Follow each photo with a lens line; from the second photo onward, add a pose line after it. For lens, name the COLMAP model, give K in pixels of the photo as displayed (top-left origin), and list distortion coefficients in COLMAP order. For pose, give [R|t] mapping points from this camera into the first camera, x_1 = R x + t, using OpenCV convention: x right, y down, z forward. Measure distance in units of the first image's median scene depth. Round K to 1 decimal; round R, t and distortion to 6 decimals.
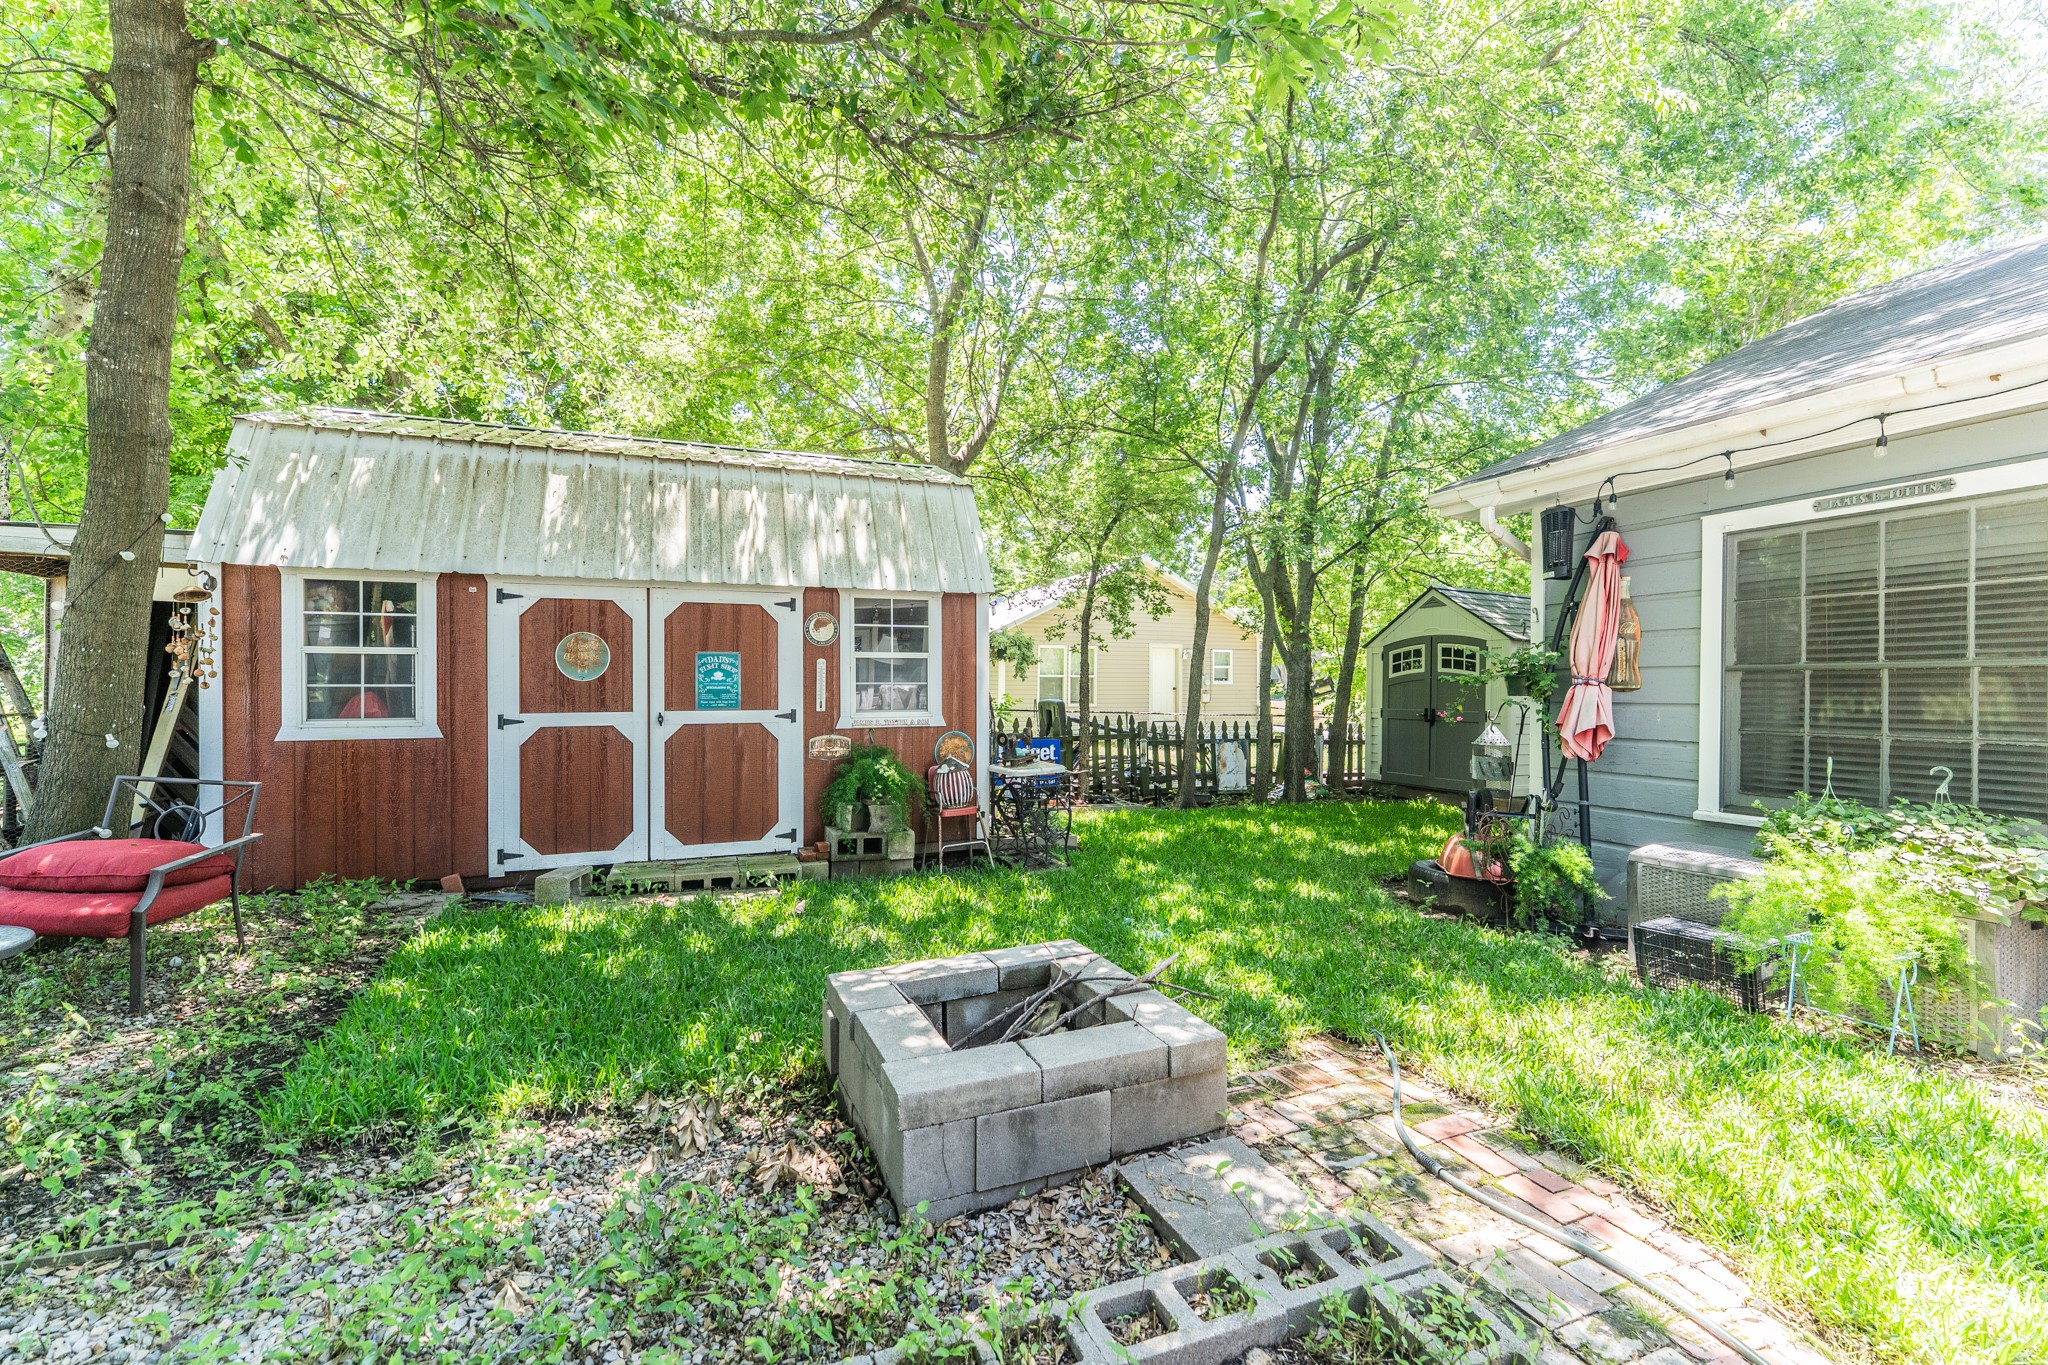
lens RADIAL K [[824.8, 0, 1010.6], [0, 824.8, 685.0], [0, 0, 1]] dist [0.001323, 0.000293]
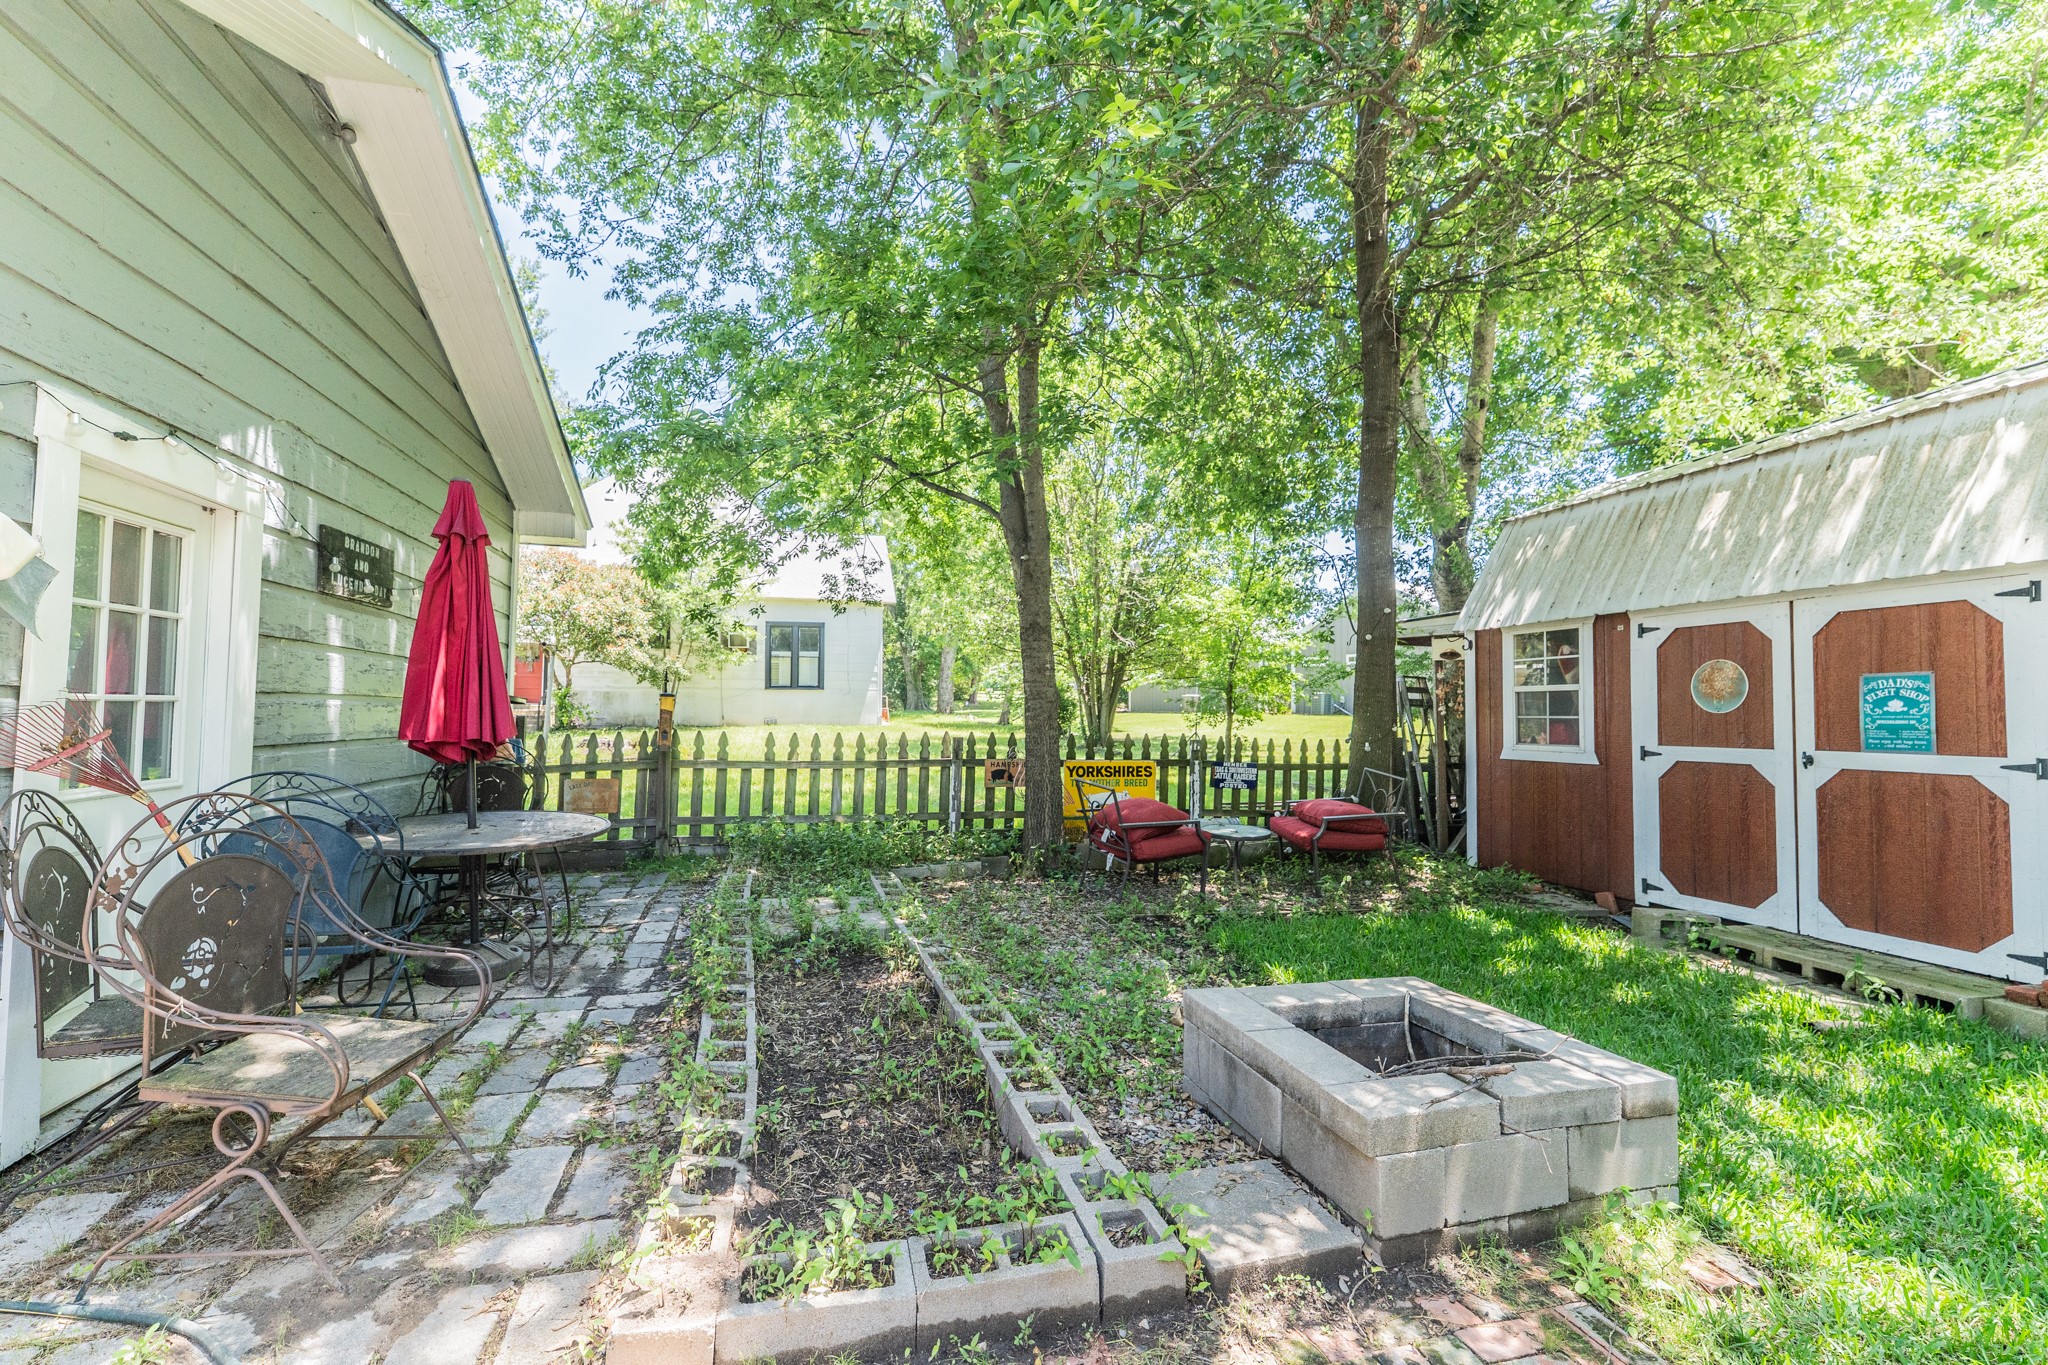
lens RADIAL K [[849.5, 0, 1000.3], [0, 849.5, 683.4], [0, 0, 1]] dist [-0.000651, 0.000294]
pose [[-0.113740, -0.040822, -0.992671, 0.500421], [-0.018822, 0.999065, -0.038928, 0.013734], [0.993332, 0.014257, -0.114402, 0.312850]]
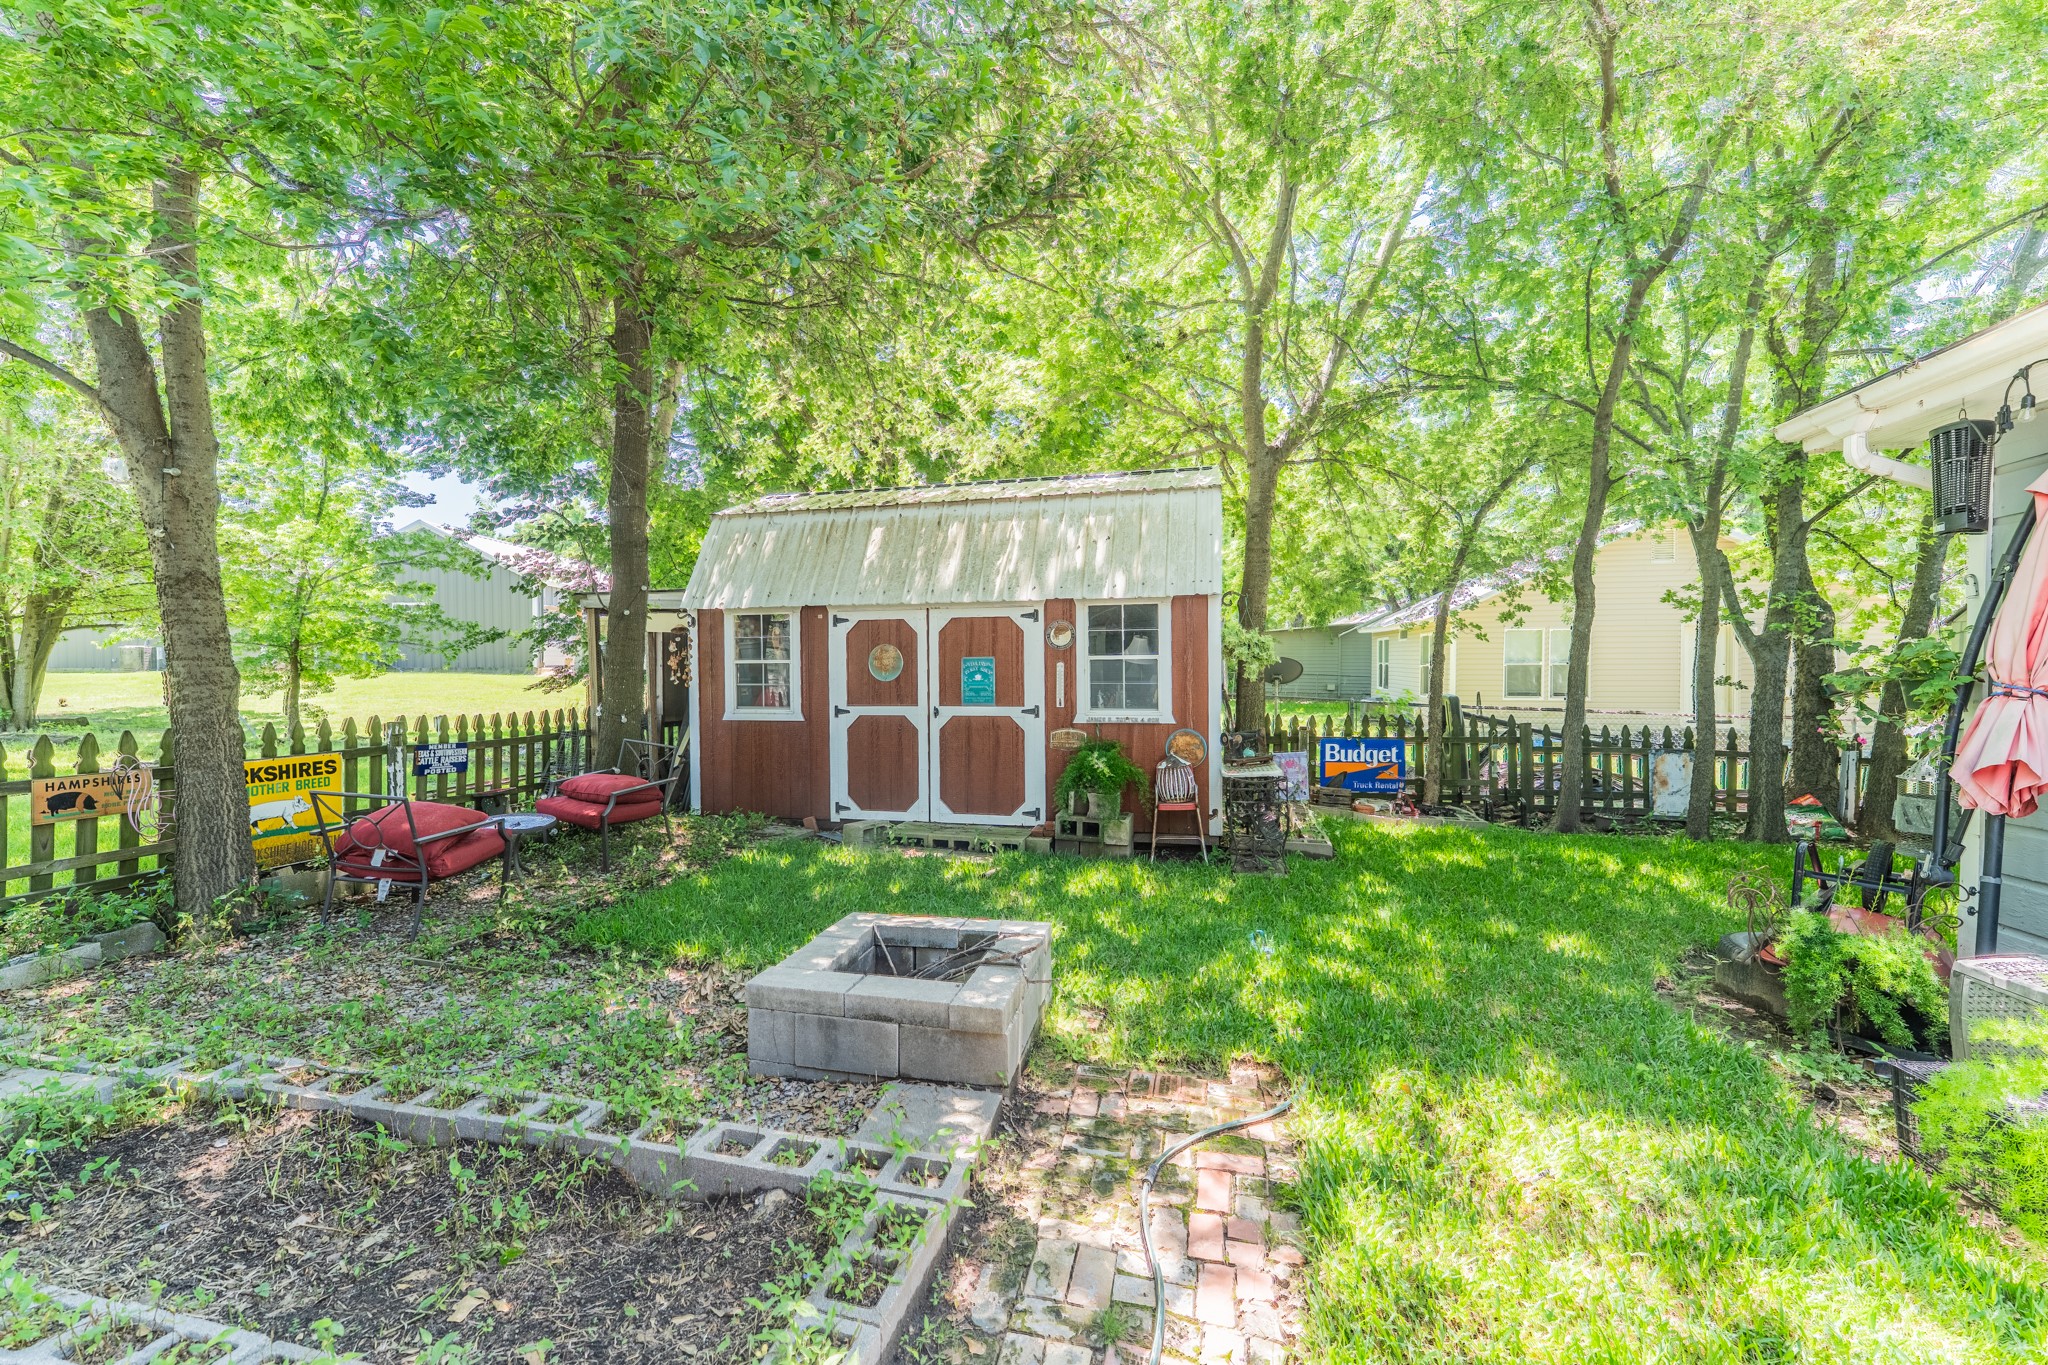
lens RADIAL K [[824.8, 0, 1010.6], [0, 824.8, 685.0], [0, 0, 1]] dist [0.001323, 0.000293]
pose [[0.819348, 0.006567, -0.573259, 0.401397], [0.003403, 0.999861, 0.016317, -0.020164], [0.573287, -0.015320, 0.819212, 0.028348]]
